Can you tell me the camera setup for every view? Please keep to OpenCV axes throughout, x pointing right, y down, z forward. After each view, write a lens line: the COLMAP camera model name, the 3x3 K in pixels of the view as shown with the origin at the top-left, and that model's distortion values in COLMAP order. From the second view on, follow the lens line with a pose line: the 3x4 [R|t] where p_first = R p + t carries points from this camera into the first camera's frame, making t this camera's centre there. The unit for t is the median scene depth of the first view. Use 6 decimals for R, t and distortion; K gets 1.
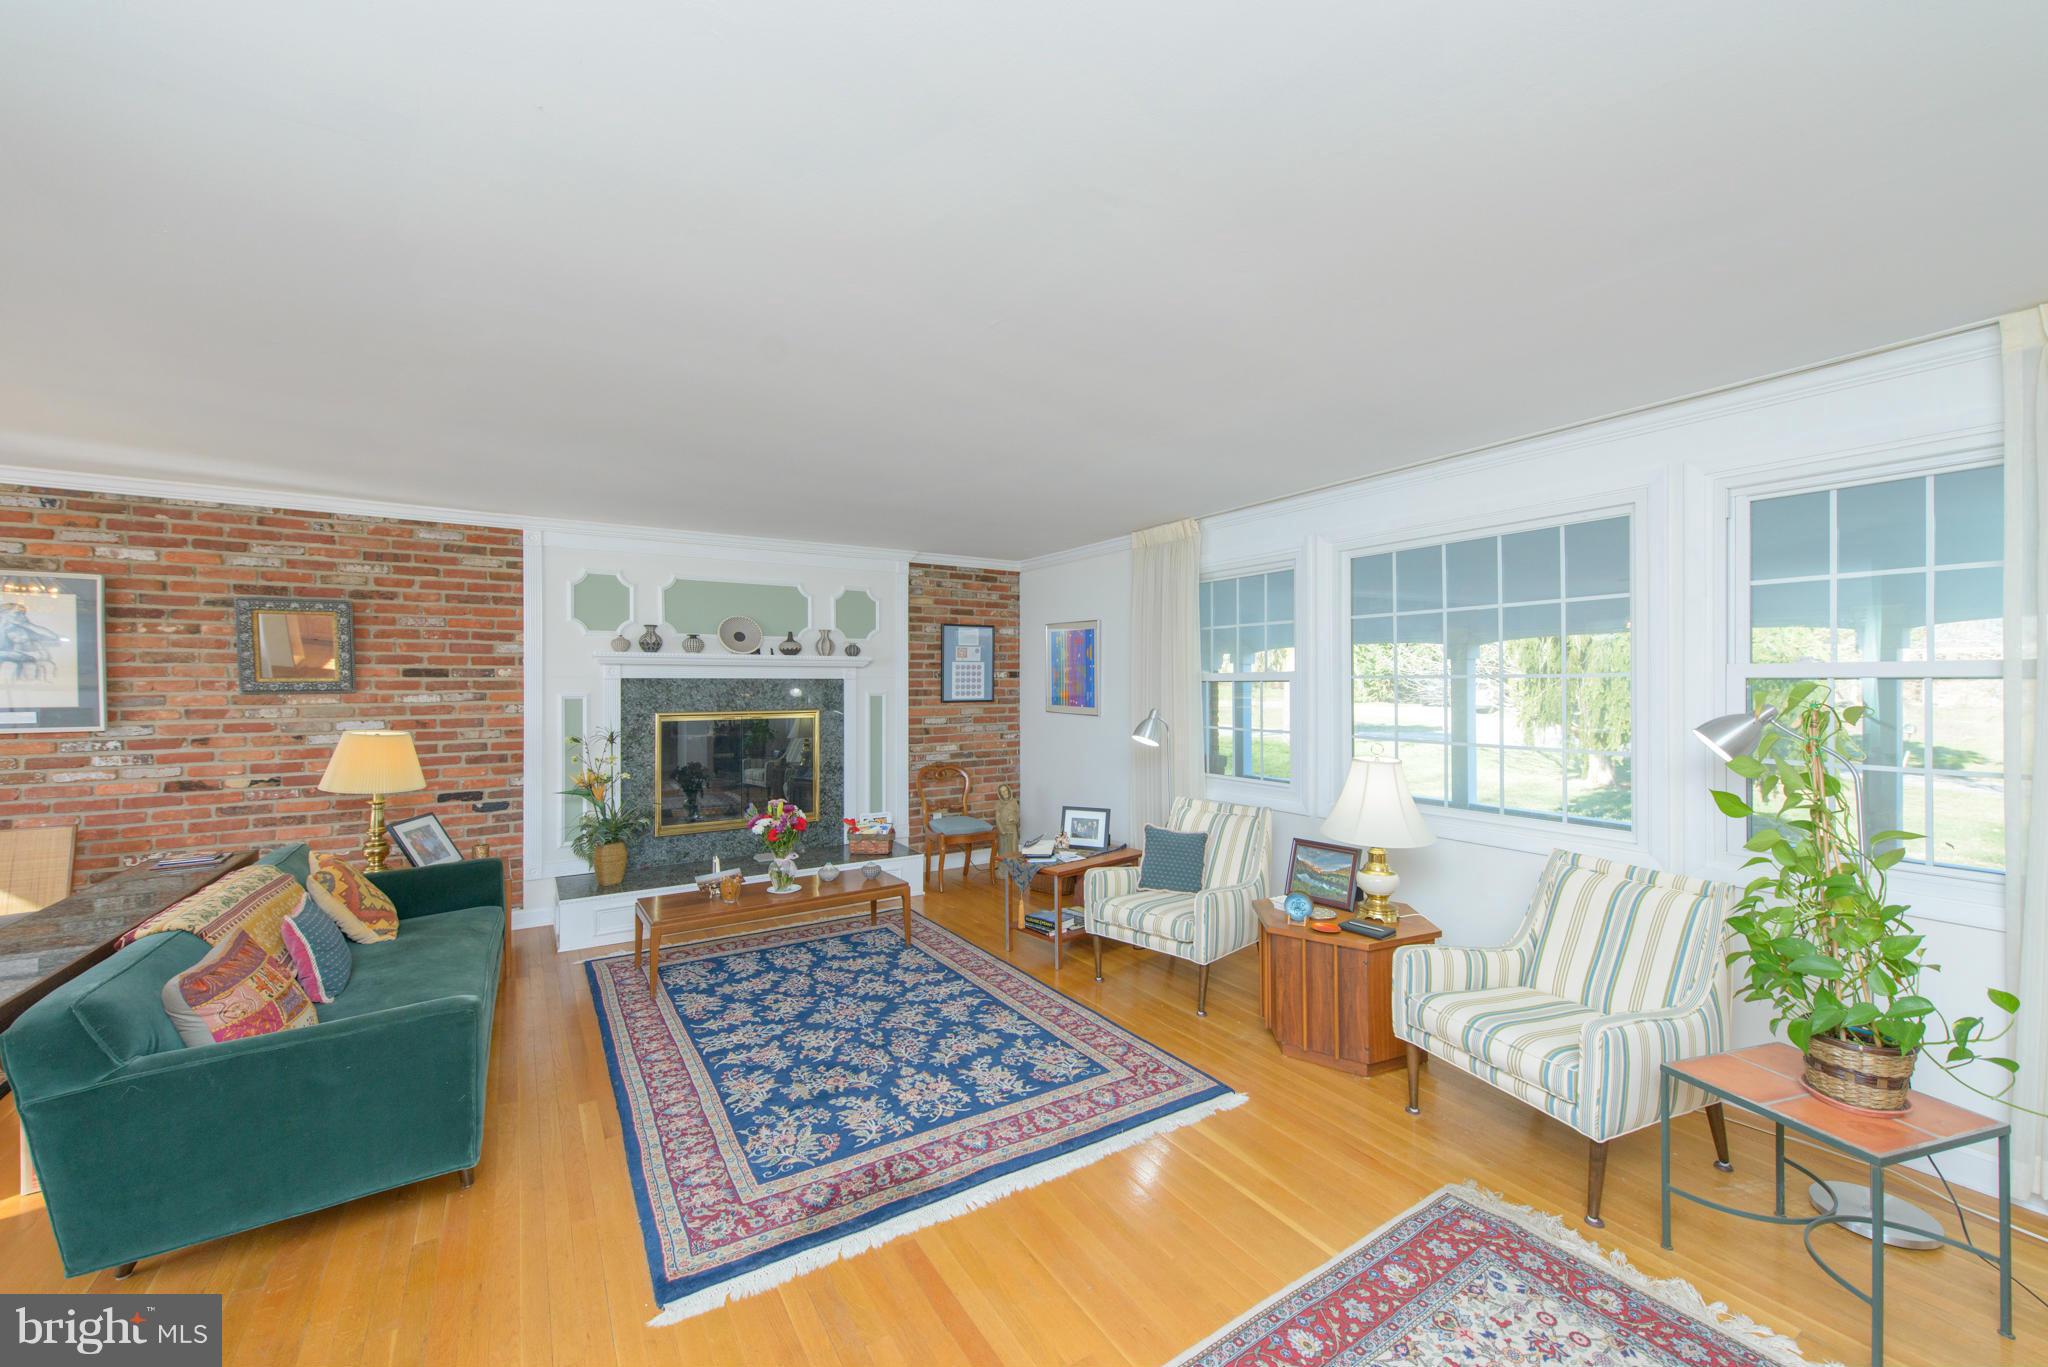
lens RADIAL K [[781.4, 0, 1034.4], [0, 781.4, 682.4], [0, 0, 1]] dist [0.002047, -0.000076]
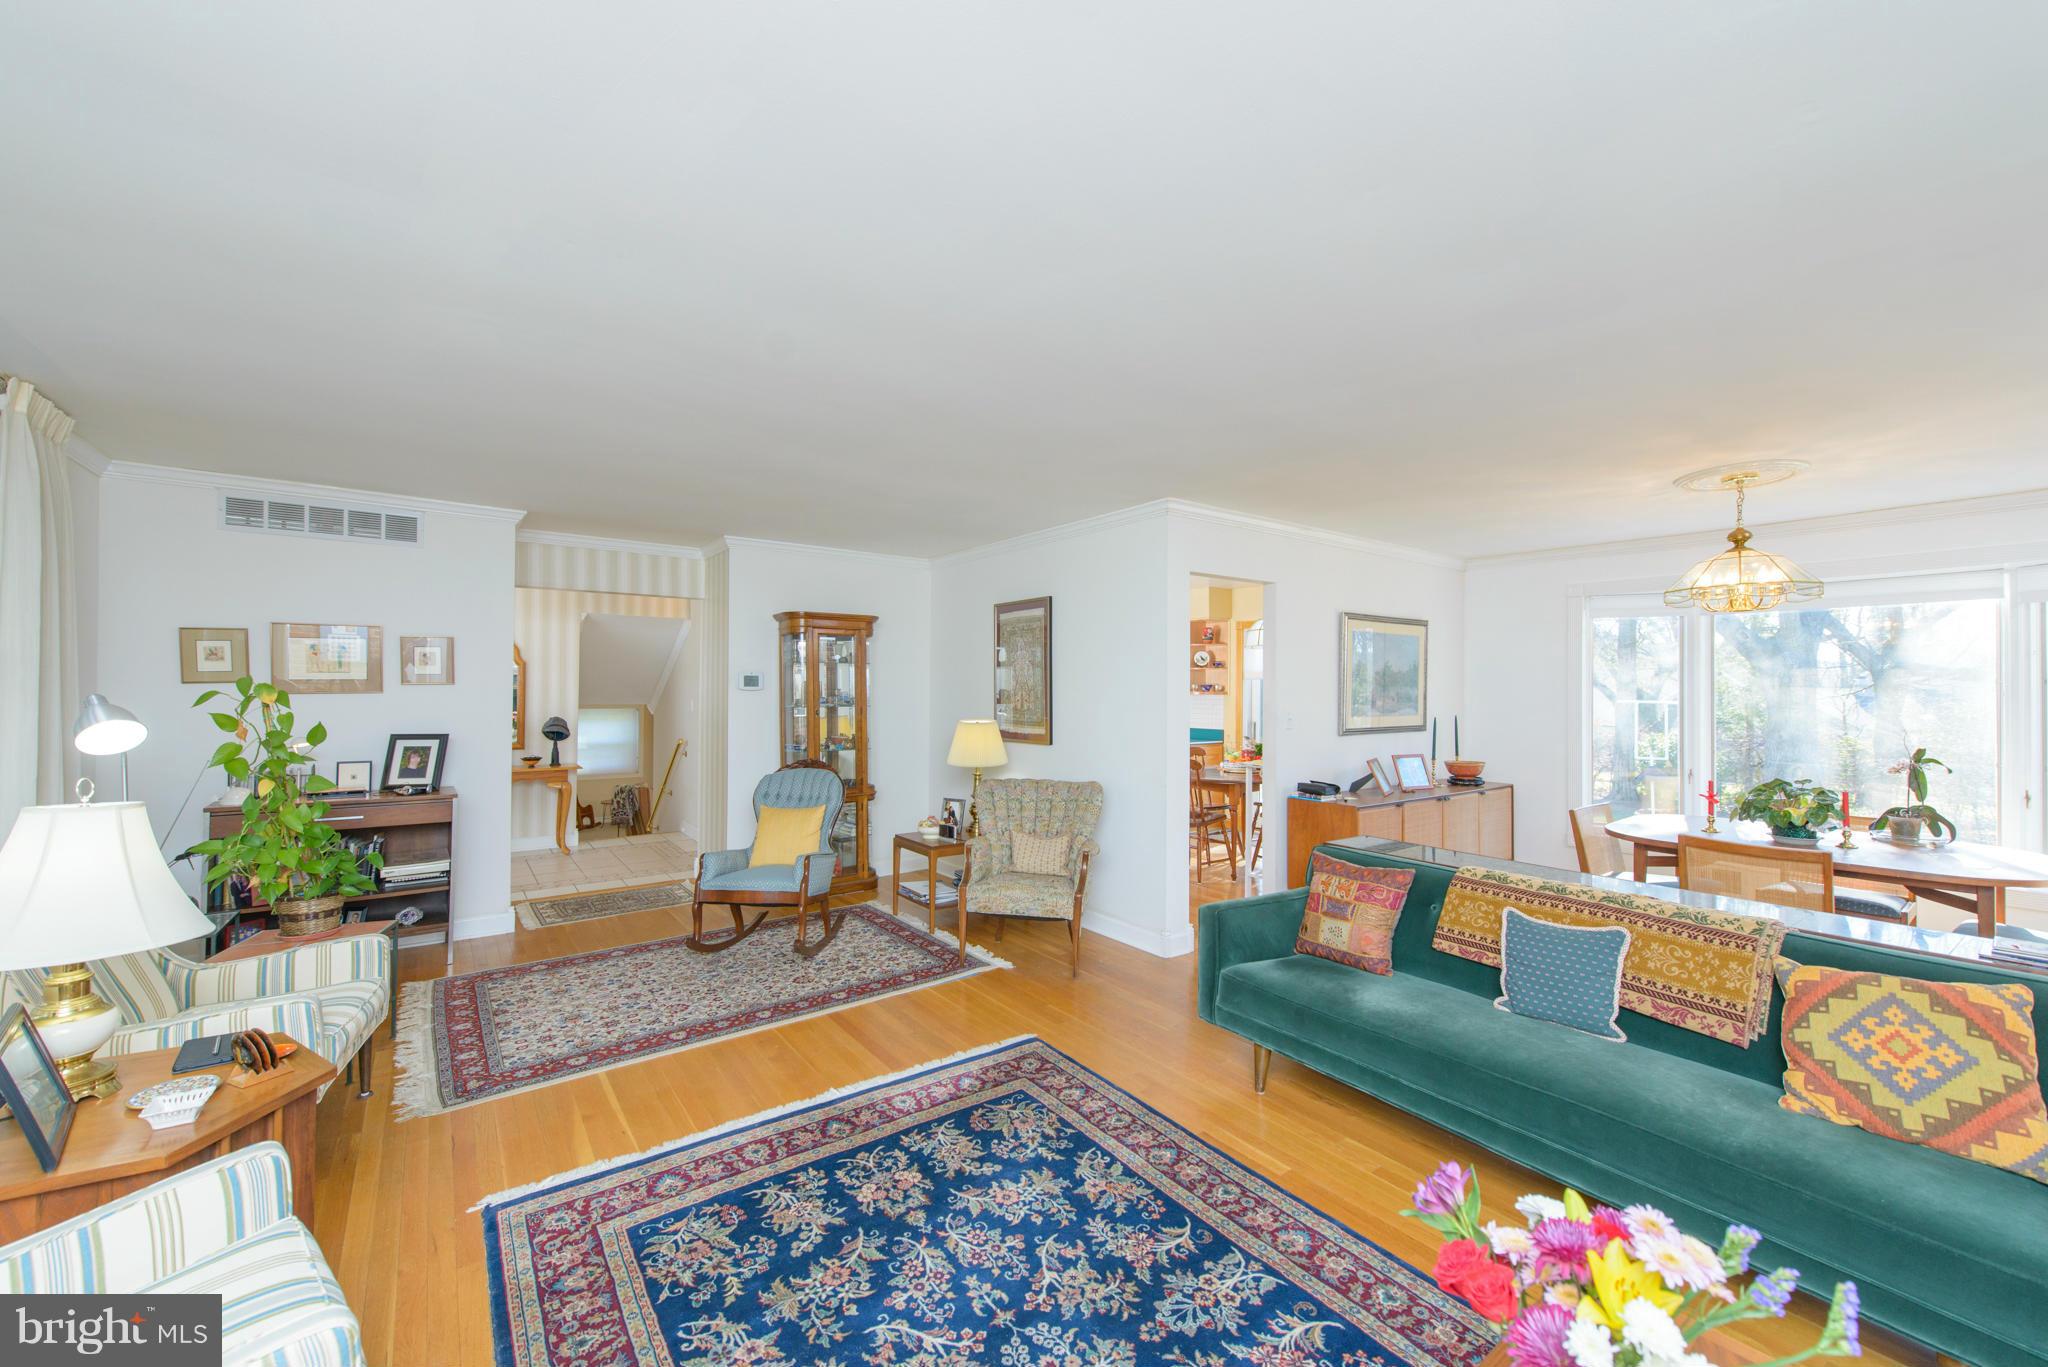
lens RADIAL K [[807.6, 0, 1027.9], [0, 807.6, 688.2], [0, 0, 1]] dist [0.011868, -0.000236]
pose [[-0.998326, -0.004018, -0.057705, -0.158496], [-0.003892, 0.999990, -0.002284, 0.006455], [0.057714, -0.002056, -0.998331, 1.263854]]
